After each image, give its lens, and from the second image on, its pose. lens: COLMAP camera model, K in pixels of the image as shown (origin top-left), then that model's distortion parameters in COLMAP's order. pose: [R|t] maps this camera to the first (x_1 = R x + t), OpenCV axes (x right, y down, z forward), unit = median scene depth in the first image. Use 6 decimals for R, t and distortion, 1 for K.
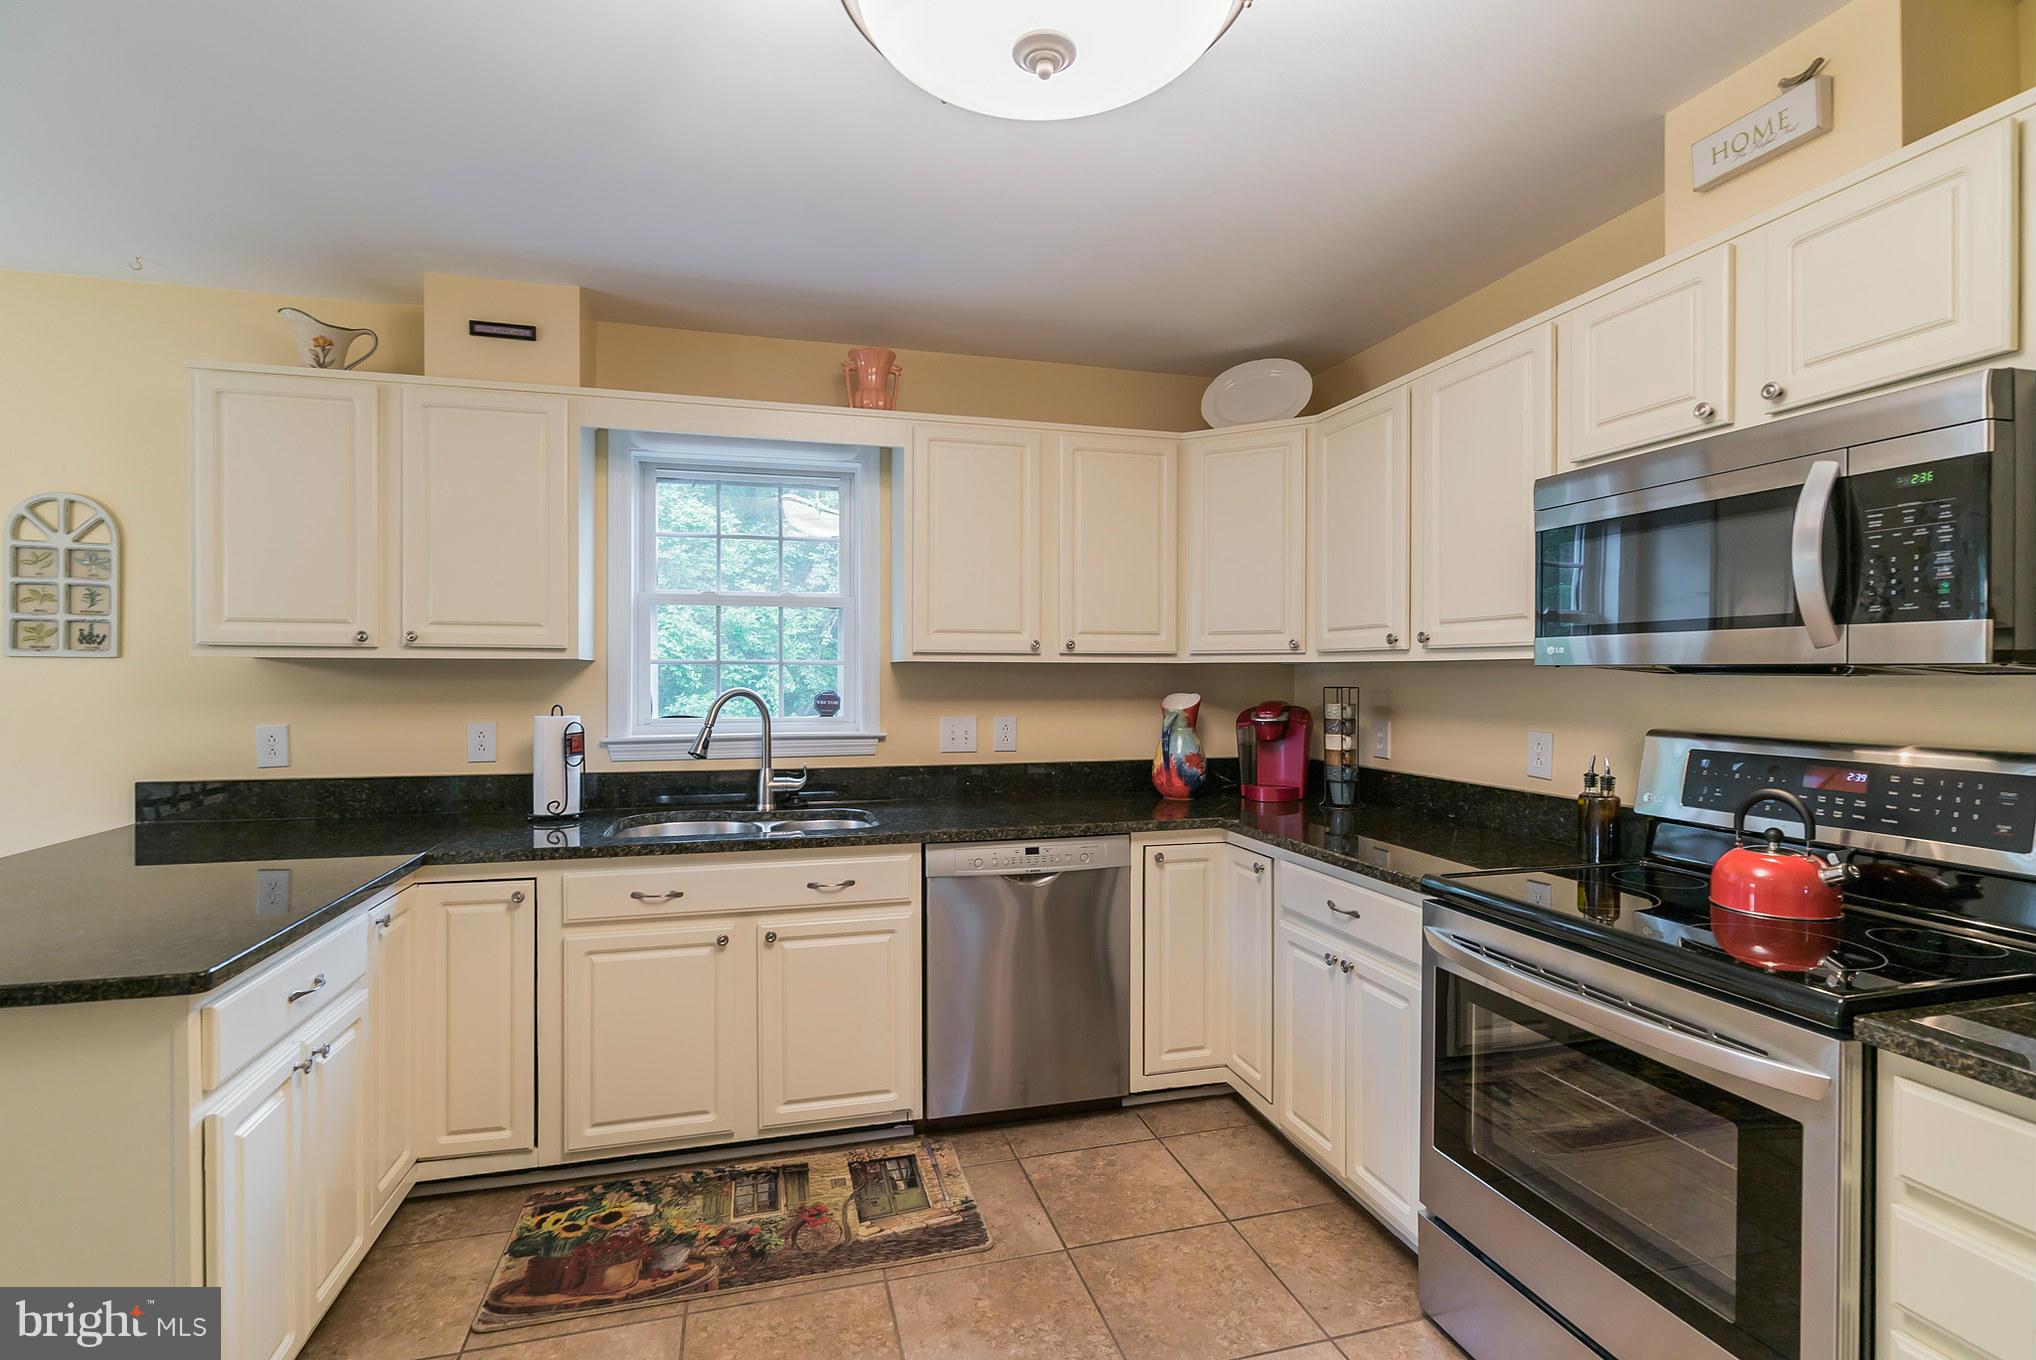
lens RADIAL K [[928.7, 0, 1018.0], [0, 928.7, 680.0], [0, 0, 1]] dist [-0.002240, 0.000240]
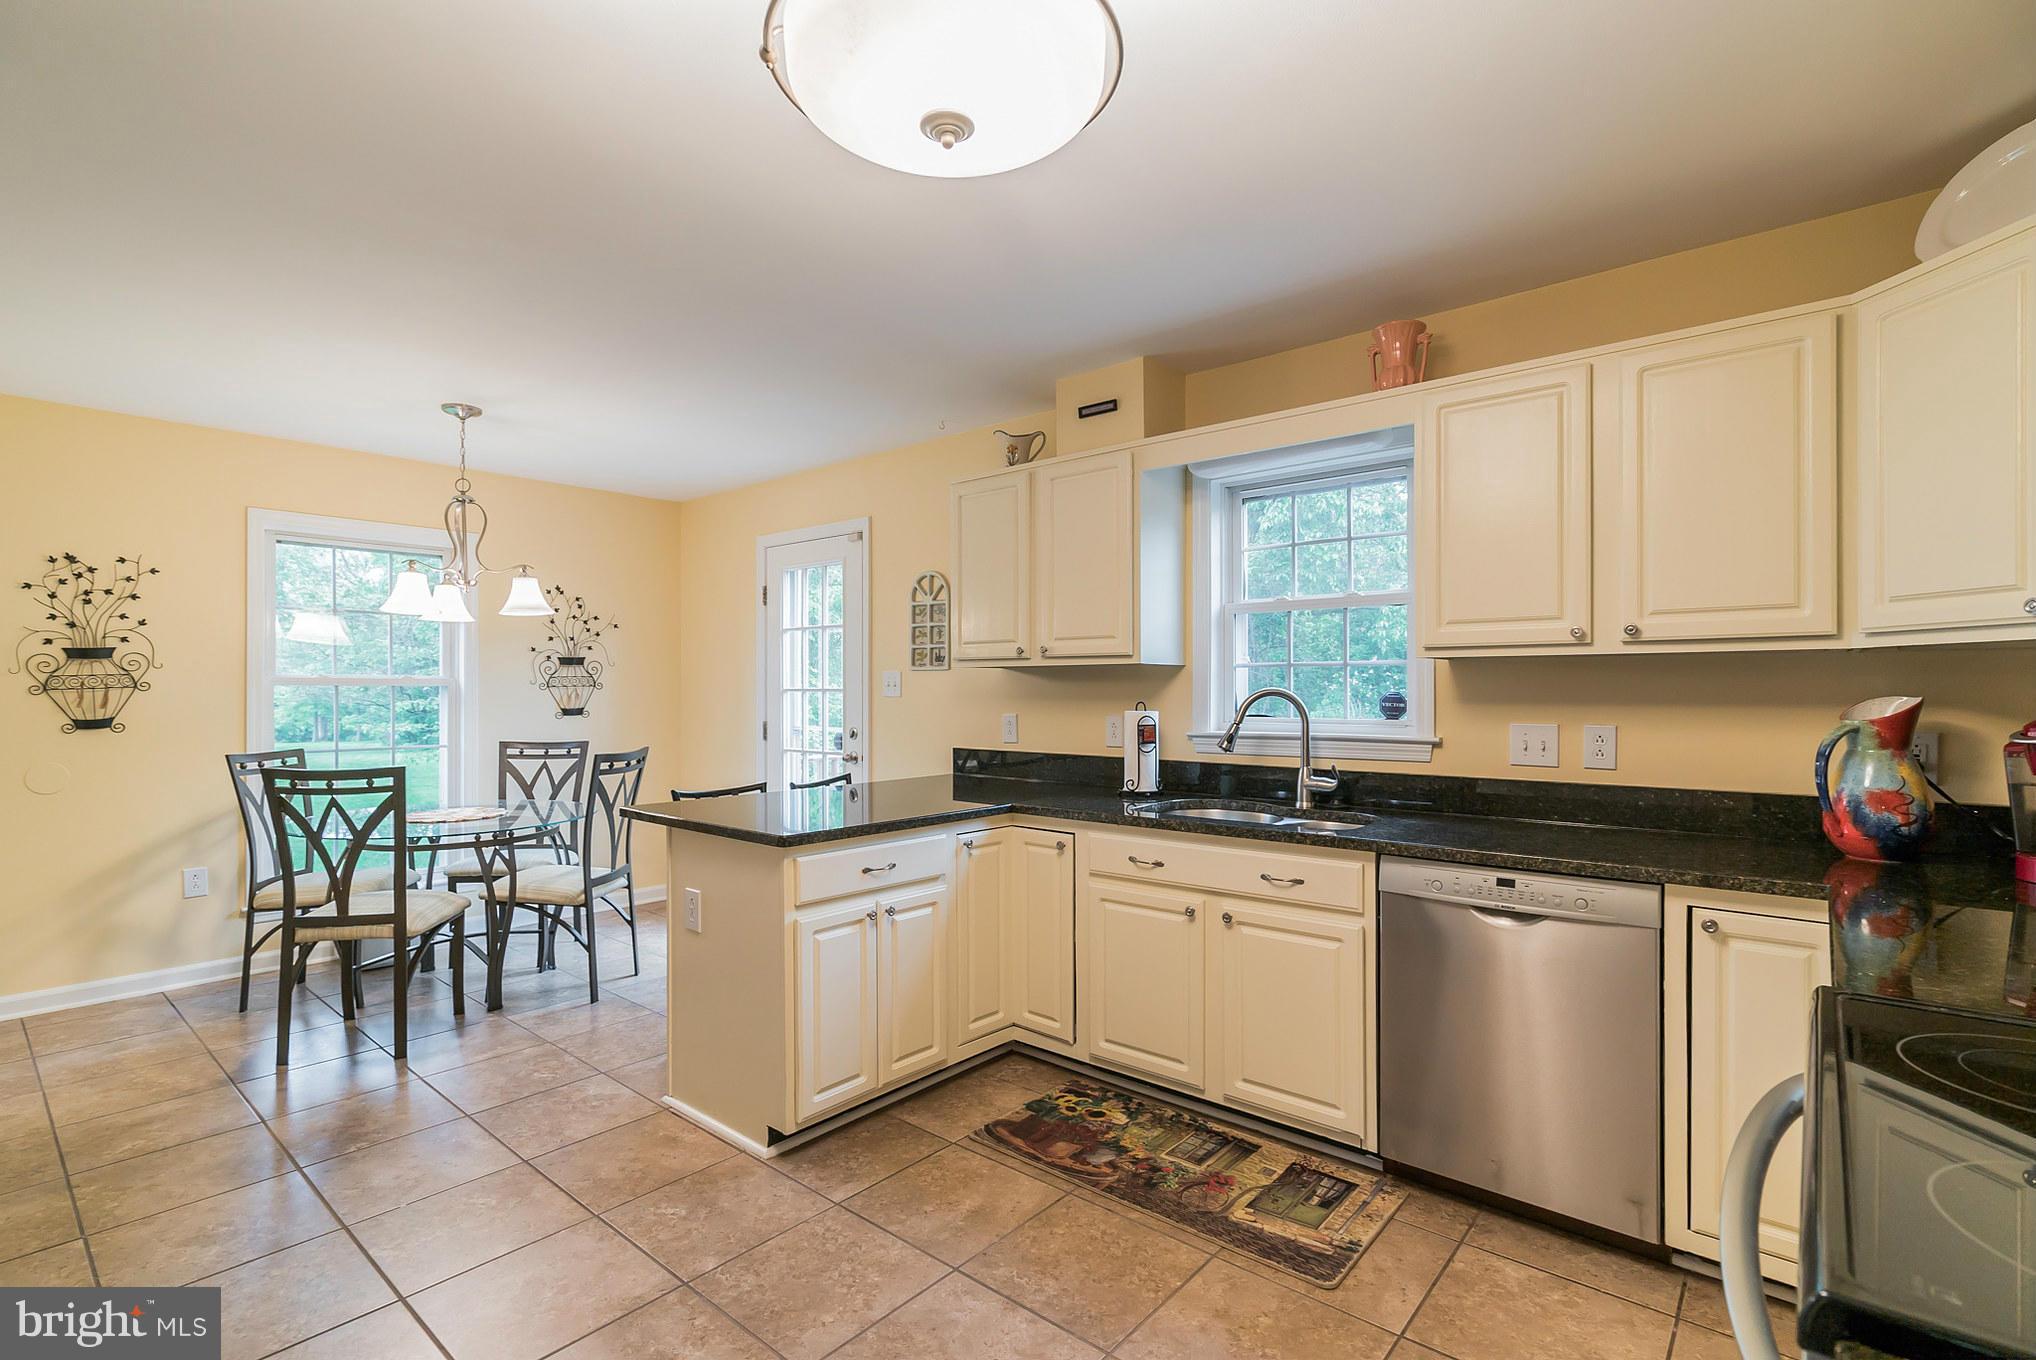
lens RADIAL K [[949.8, 0, 1024.0], [0, 949.8, 693.3], [0, 0, 1]] dist [-0.000314, -0.000320]
pose [[0.563768, 0.000174, -0.825933, 0.480894], [-0.004340, 0.999987, -0.002752, 0.021277], [0.825922, 0.005136, 0.563761, 0.180365]]
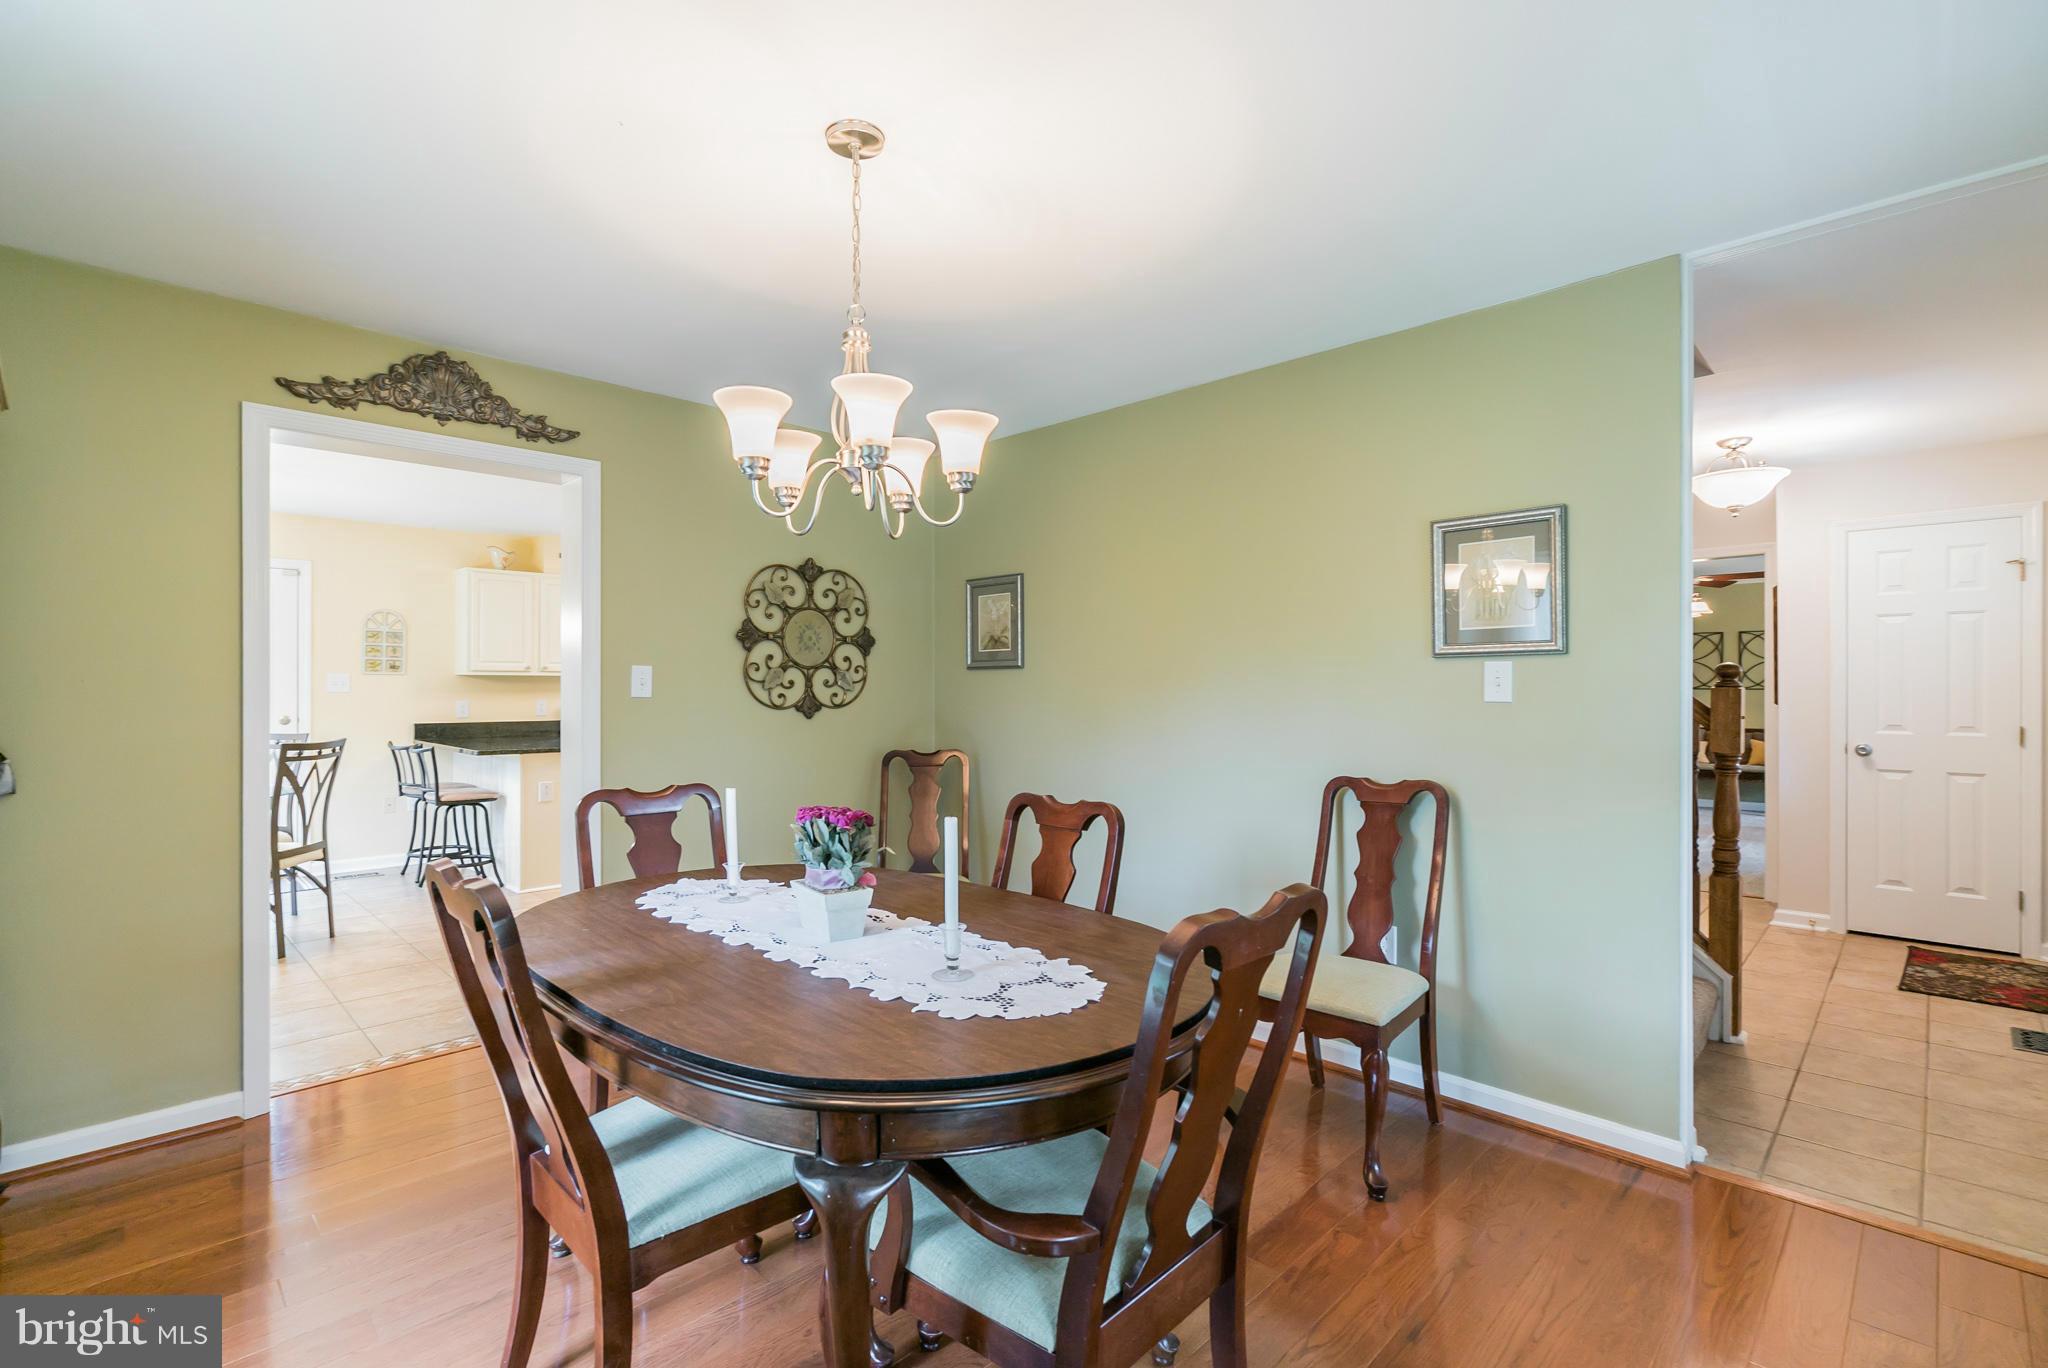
lens RADIAL K [[955.4, 0, 1030.1], [0, 955.4, 697.4], [0, 0, 1]] dist [-0.000314, -0.000320]
pose [[0.859956, 0.000677, 0.510369, -0.853219], [-0.000227, 1.000000, -0.000945, 0.041903], [-0.510369, 0.000697, 0.859955, -2.183003]]
